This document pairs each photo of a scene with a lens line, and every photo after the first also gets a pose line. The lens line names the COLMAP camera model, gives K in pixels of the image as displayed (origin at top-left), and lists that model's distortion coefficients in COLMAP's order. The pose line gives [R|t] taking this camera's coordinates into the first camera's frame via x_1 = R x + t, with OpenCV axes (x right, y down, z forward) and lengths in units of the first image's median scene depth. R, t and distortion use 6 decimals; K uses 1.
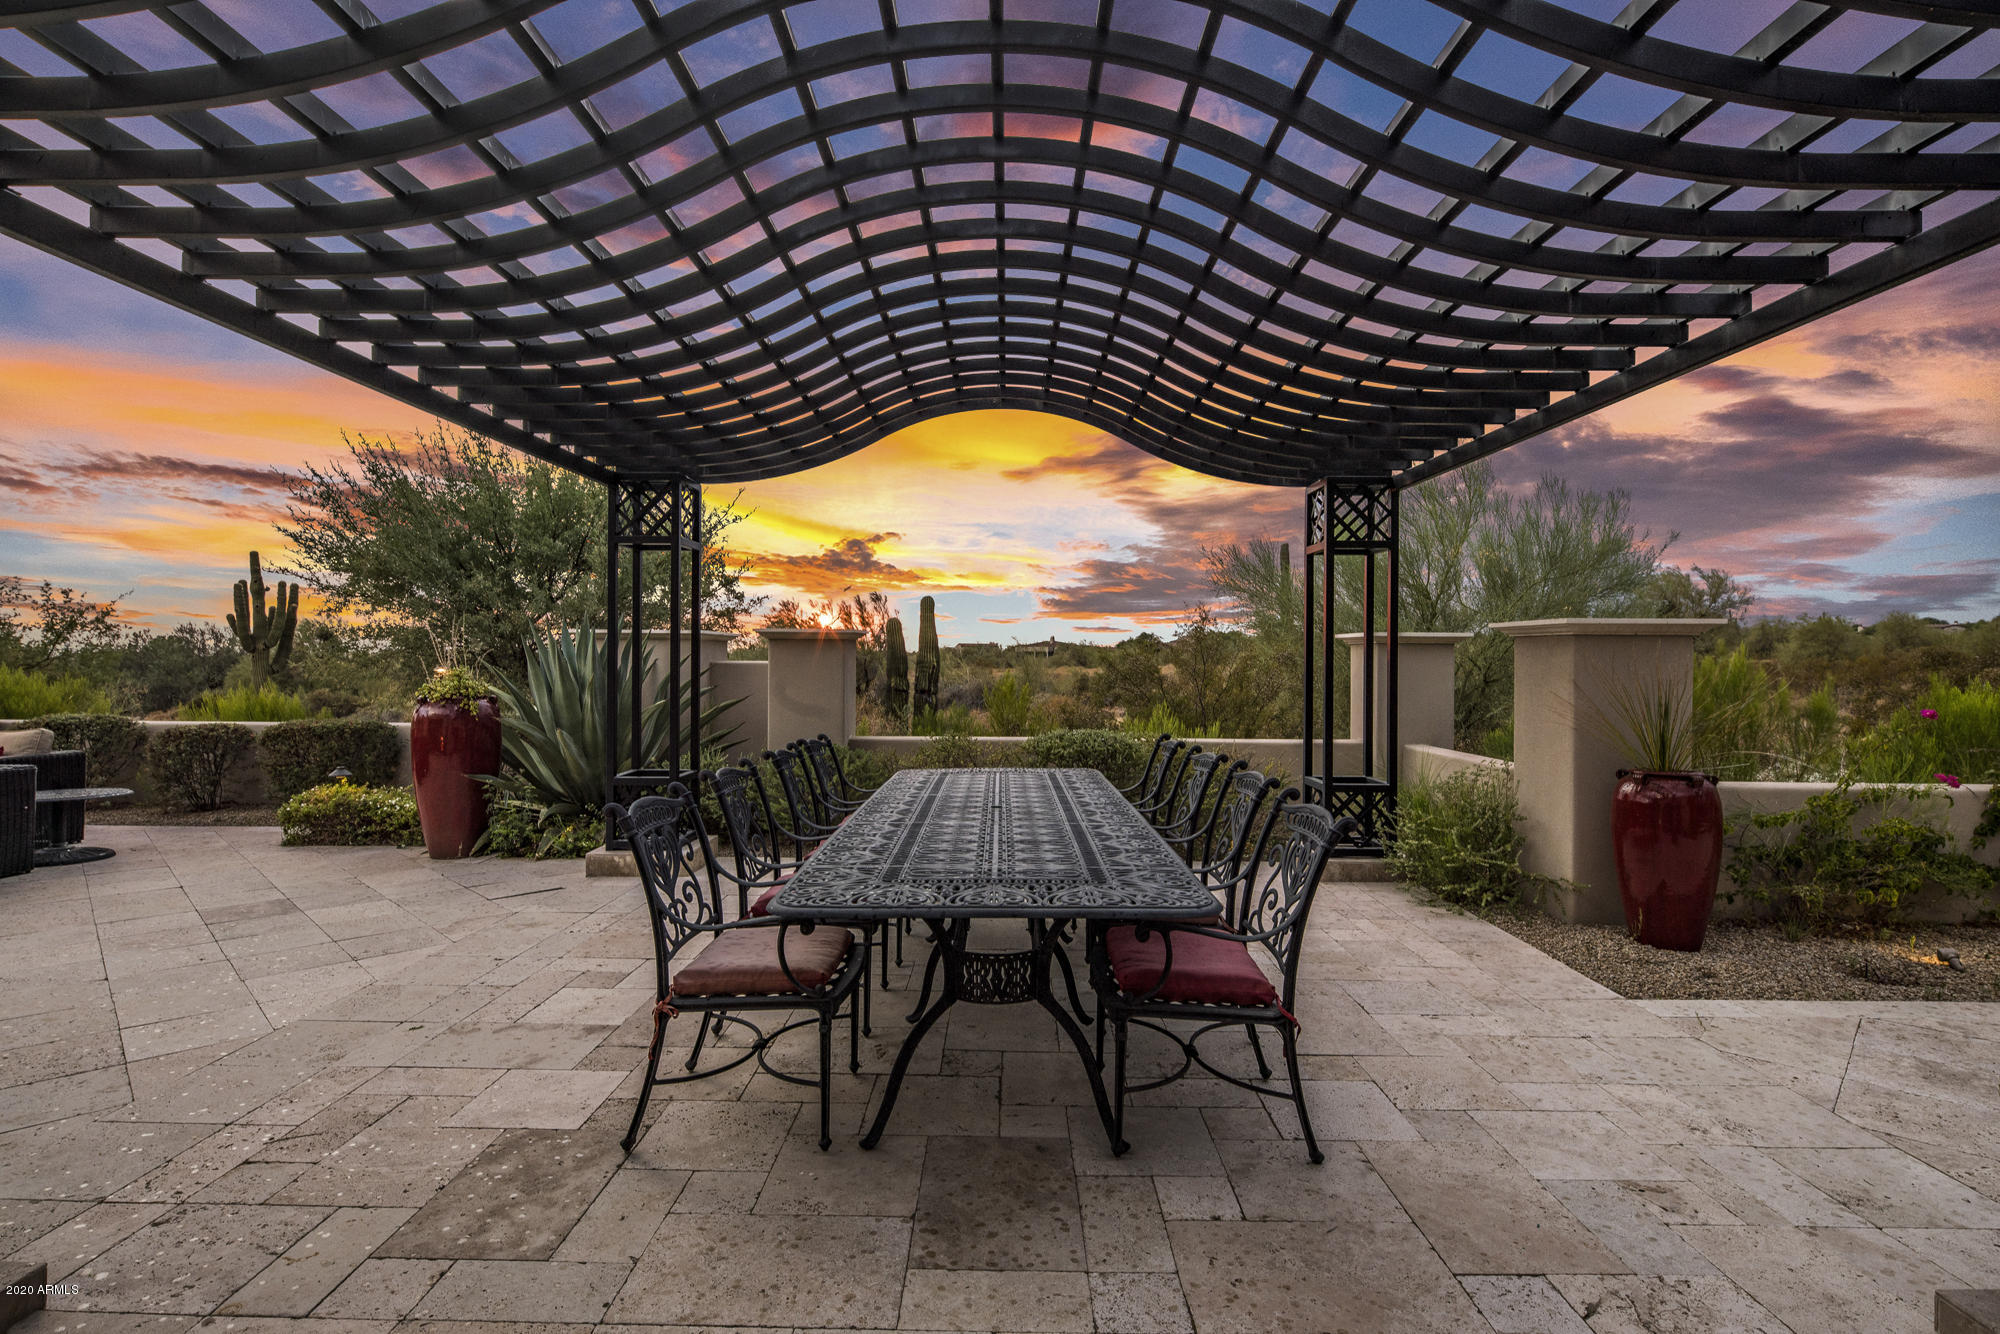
lens RADIAL K [[975.1, 0, 998.9], [0, 975.1, 647.5], [0, 0, 1]] dist [-0.000350, -0.001408]
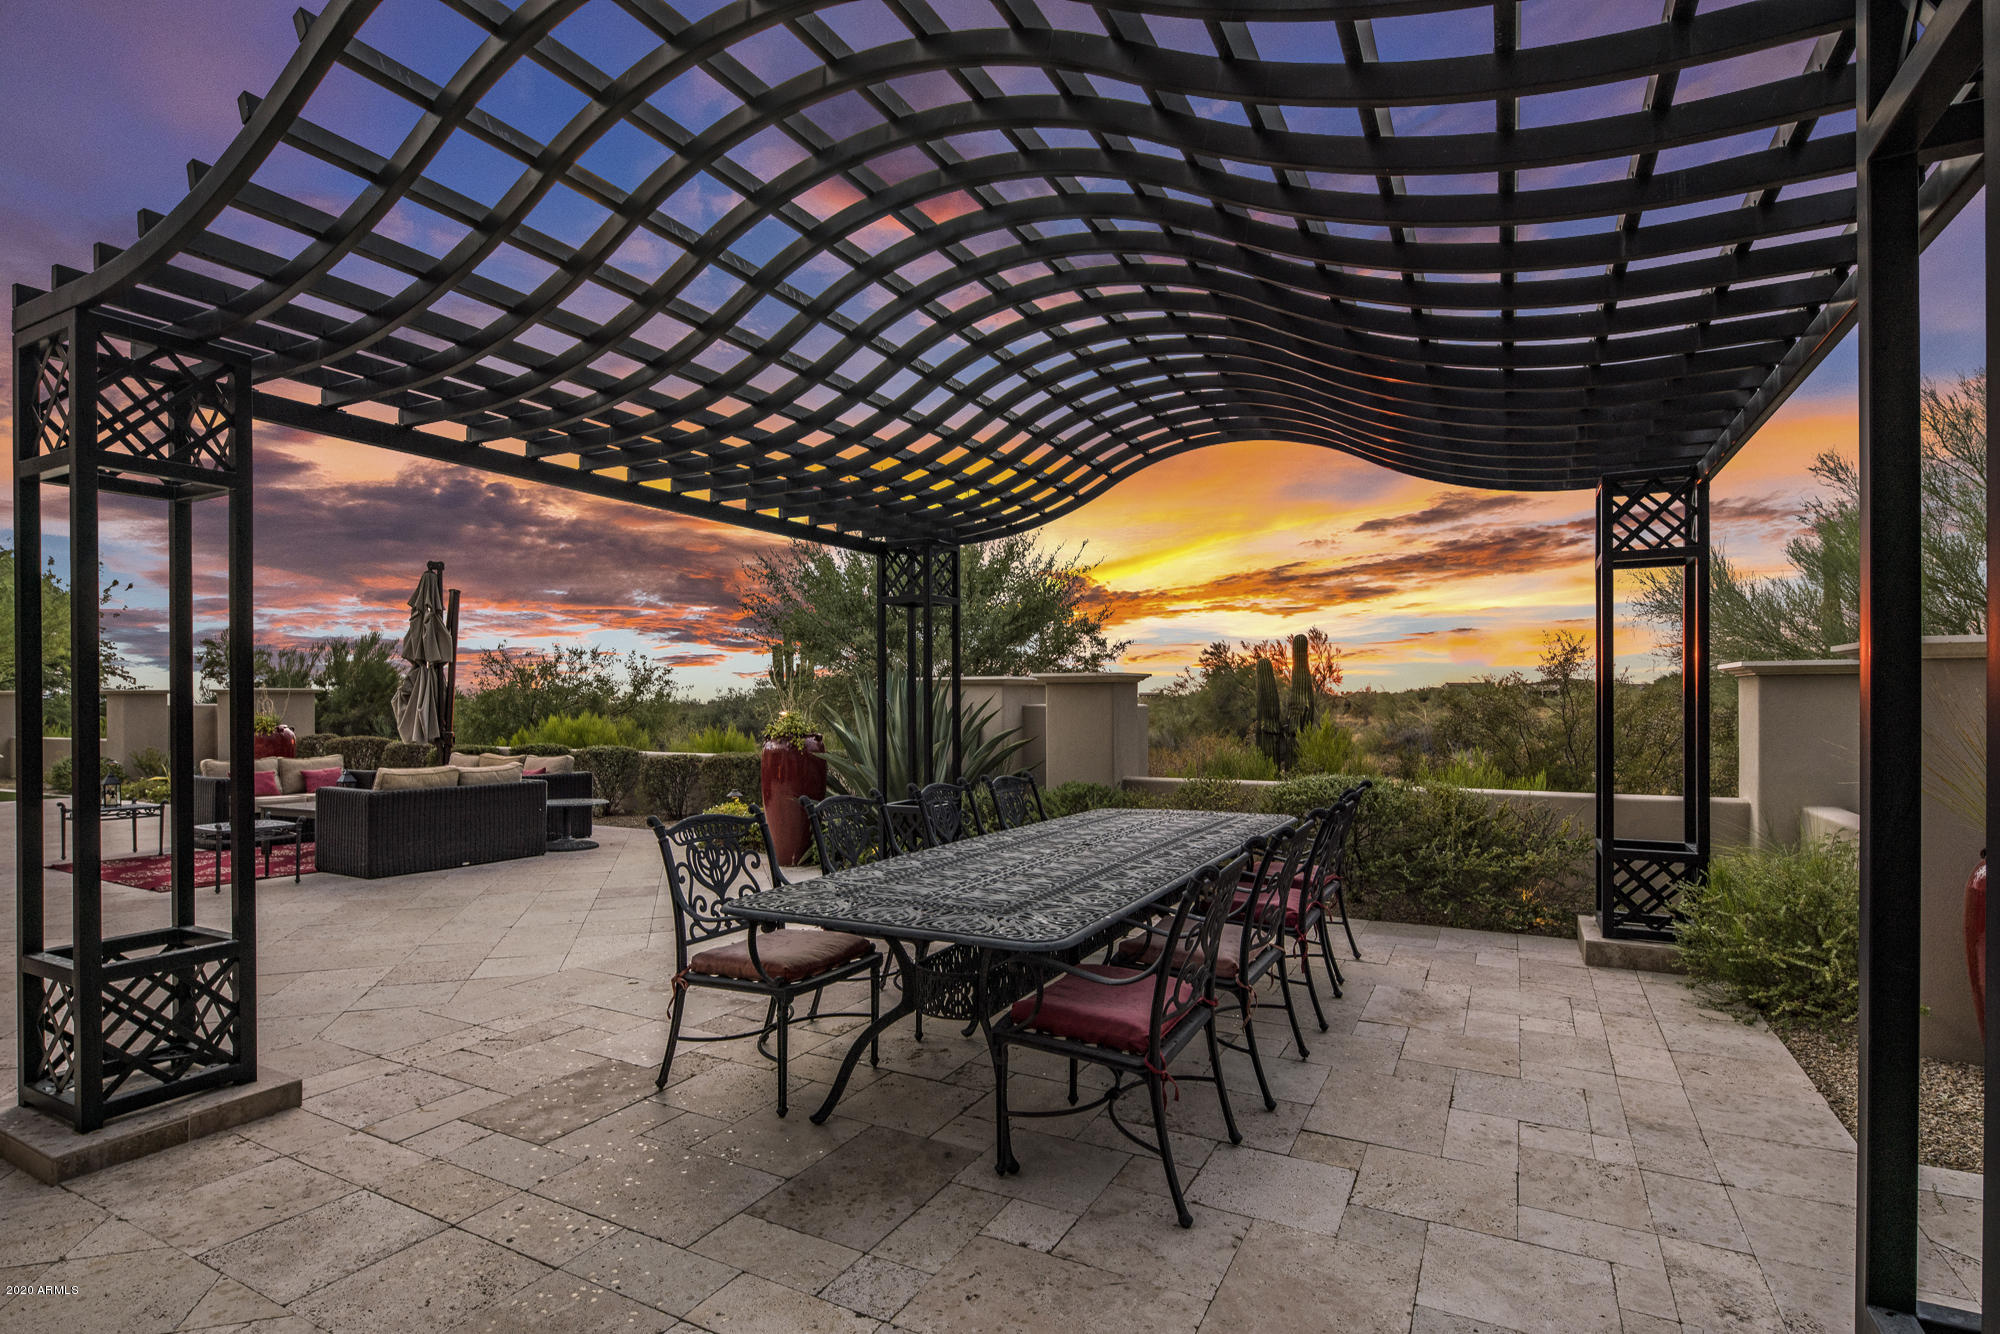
lens RADIAL K [[979.6, 0, 1002.5], [0, 979.6, 691.5], [0, 0, 1]] dist [0.000123, -0.000215]
pose [[0.887249, -0.012891, -0.461111, 0.456316], [0.013239, 0.999909, -0.002481, 0.005002], [0.461101, -0.003903, 0.887339, 0.053498]]
